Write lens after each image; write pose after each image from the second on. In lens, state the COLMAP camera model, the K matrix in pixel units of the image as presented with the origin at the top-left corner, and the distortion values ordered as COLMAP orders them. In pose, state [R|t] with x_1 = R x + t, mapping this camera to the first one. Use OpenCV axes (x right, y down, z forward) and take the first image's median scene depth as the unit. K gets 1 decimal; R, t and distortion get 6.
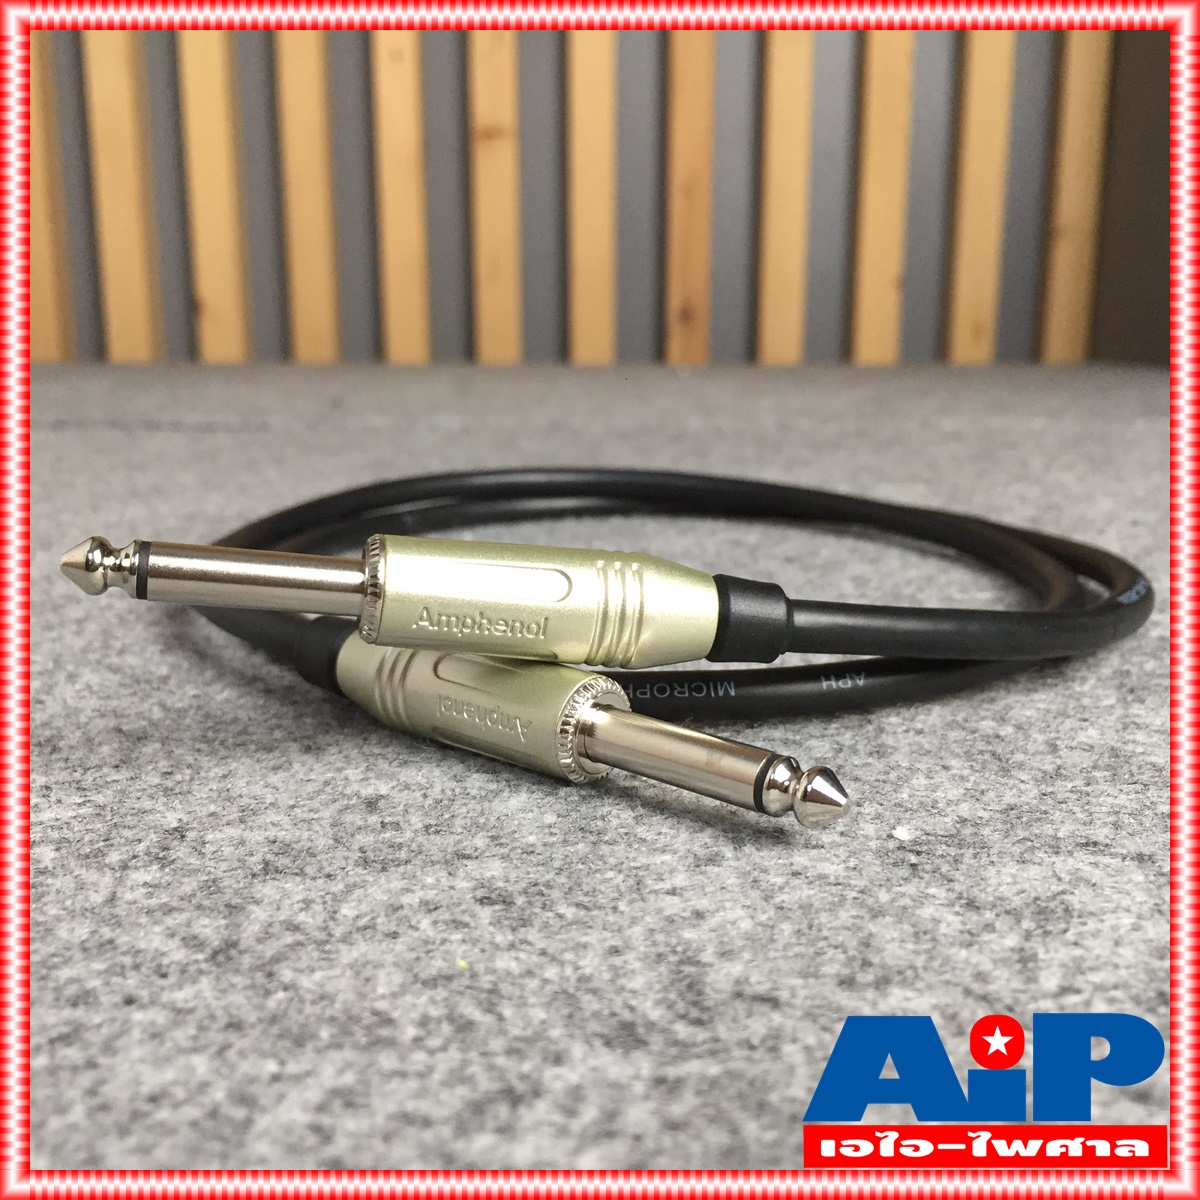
lens RADIAL K [[1167.9, 0, 597.8], [0, 1167.9, 601.5], [0, 0, 1]] dist [0.042473, -0.032882]
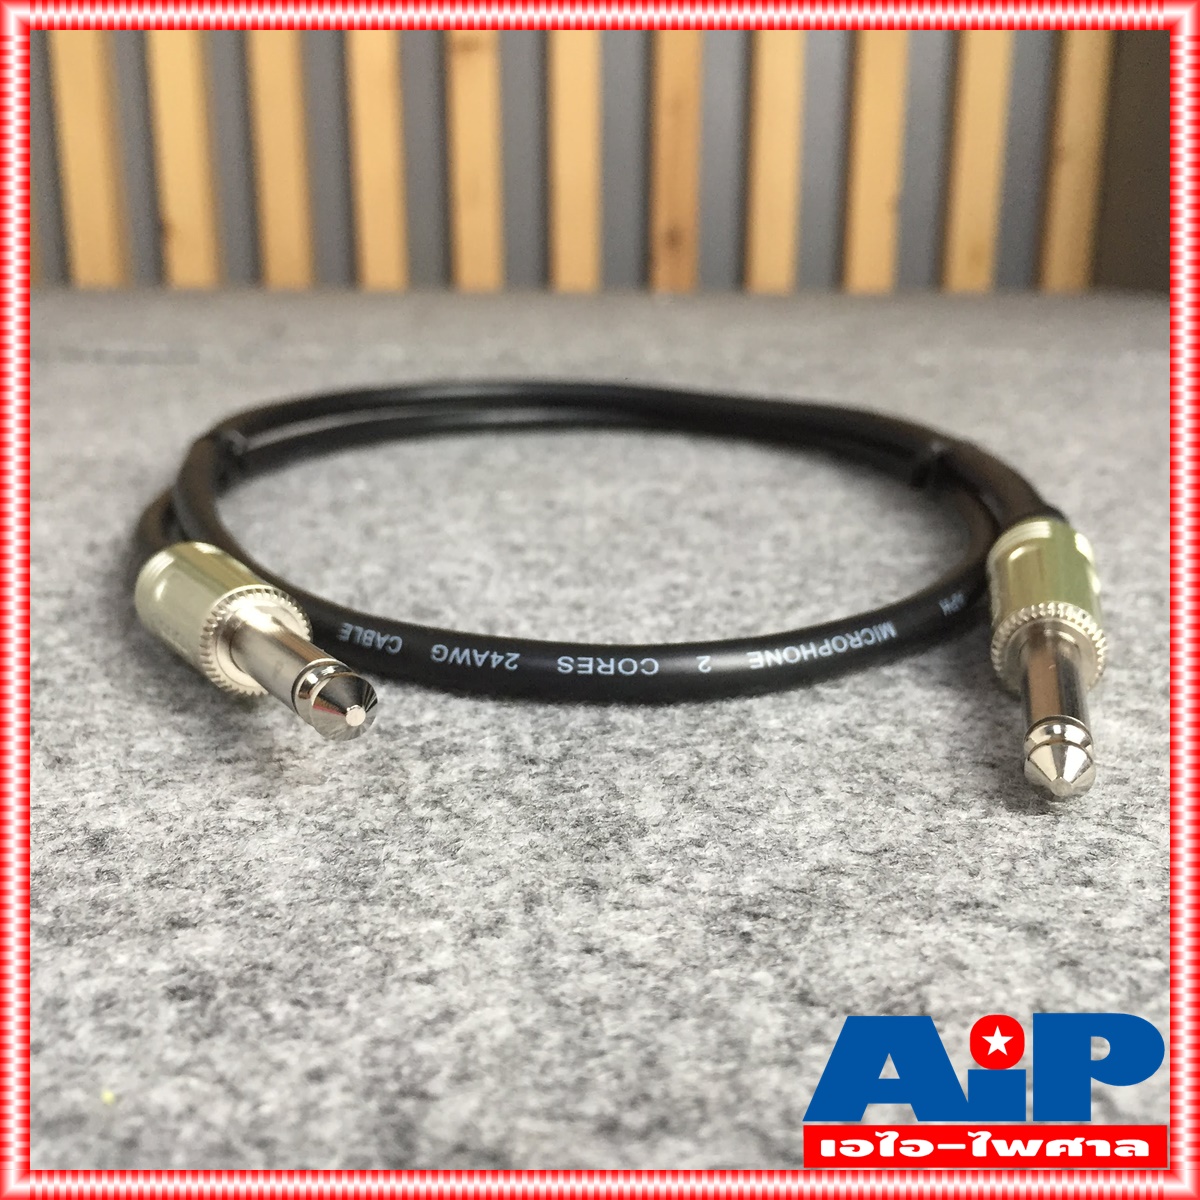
lens RADIAL K [[1167.9, 0, 597.8], [0, 1167.9, 601.5], [0, 0, 1]] dist [0.042473, -0.032882]
pose [[0.999991, 0.004024, -0.001474, 0.160803], [-0.003929, 0.998223, 0.059460, -0.045120], [0.001710, -0.059454, 0.998230, 0.209602]]
